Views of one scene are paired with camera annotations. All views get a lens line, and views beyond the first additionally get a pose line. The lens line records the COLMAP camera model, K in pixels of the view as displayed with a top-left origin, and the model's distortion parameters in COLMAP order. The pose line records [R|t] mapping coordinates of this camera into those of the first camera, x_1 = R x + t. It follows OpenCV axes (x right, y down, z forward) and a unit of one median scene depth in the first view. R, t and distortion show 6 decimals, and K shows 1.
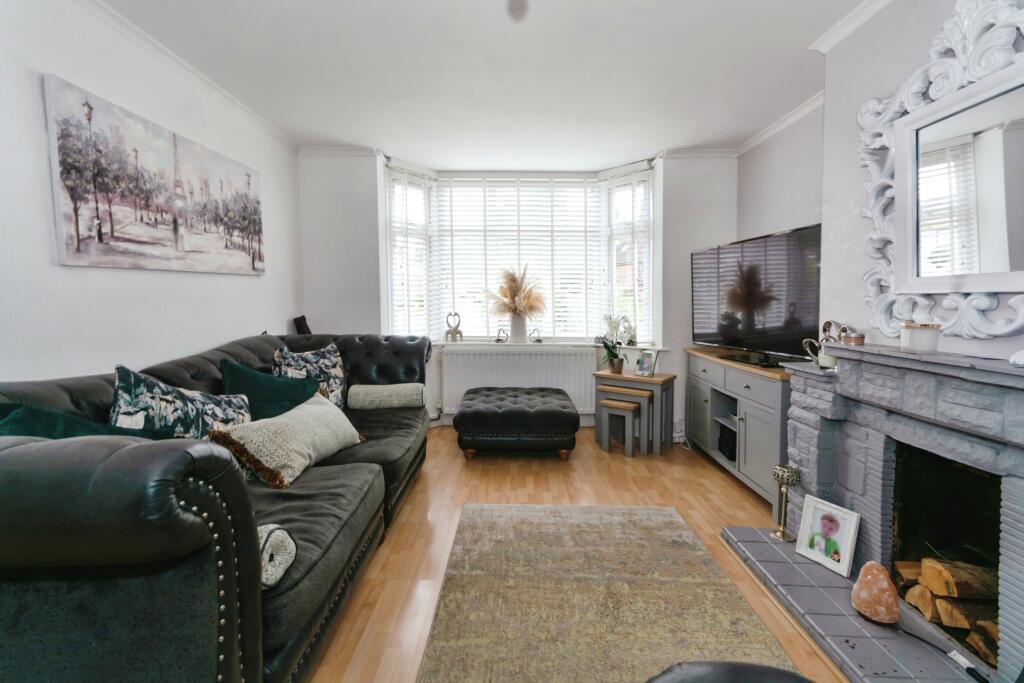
lens RADIAL K [[475.1, 0, 509.6], [0, 475.1, 307.9], [0, 0, 1]] dist [0.000891, 0.000047]
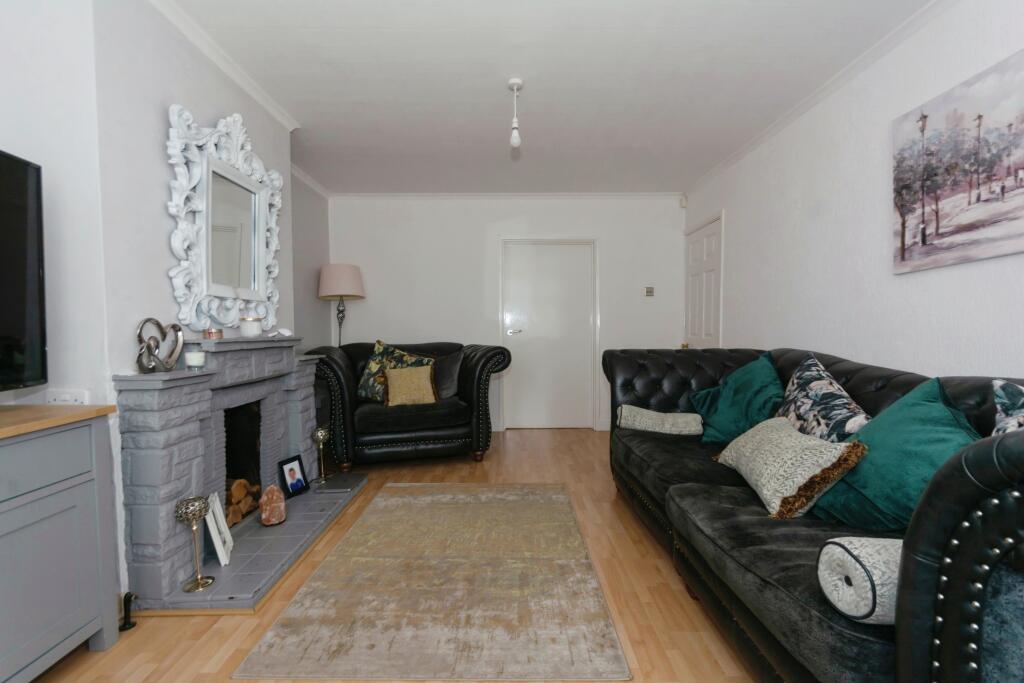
lens RADIAL K [[456.7, 0, 512.0], [0, 456.7, 341.5], [0, 0, 1]] dist [-0.001124, -0.000029]
pose [[-0.999858, -0.004795, -0.016179, 0.038847], [-0.005478, 0.999085, 0.042406, 0.031770], [0.015961, 0.042488, -0.998969, 1.967342]]
